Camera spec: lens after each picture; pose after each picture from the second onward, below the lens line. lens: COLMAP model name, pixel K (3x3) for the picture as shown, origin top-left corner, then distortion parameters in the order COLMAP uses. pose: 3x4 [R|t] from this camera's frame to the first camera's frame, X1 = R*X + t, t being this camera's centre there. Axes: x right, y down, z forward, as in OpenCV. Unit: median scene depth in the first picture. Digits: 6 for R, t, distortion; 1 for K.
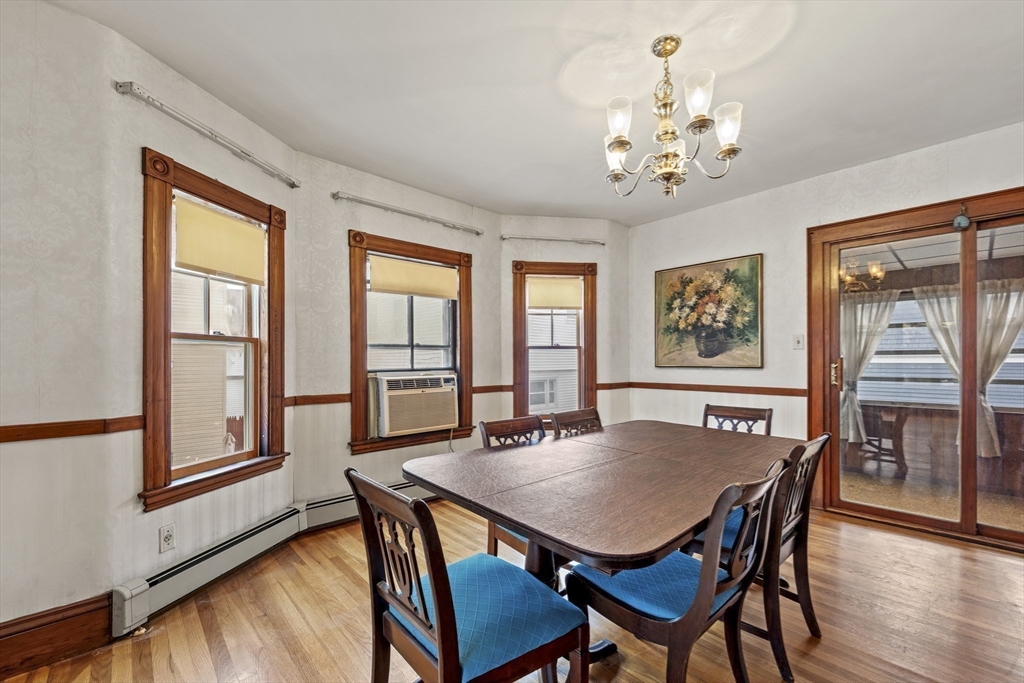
lens RADIAL K [[422.2, 0, 512.3], [0, 422.2, 360.9], [0, 0, 1]] dist [-0.000981, -0.000157]
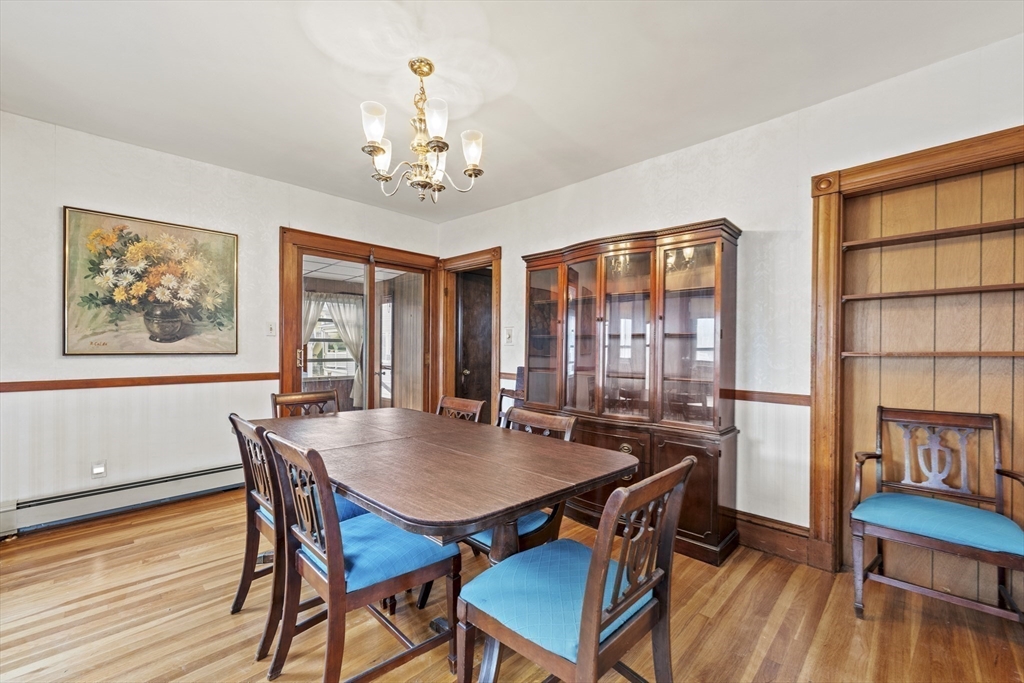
lens RADIAL K [[417.3, 0, 512.9], [0, 417.3, 351.7], [0, 0, 1]] dist [0.001654, 0.000027]
pose [[-0.044502, -0.009824, 0.998961, -0.360616], [-0.005939, 0.999937, 0.009569, -0.001186], [-0.998992, -0.005507, -0.044557, 0.380611]]
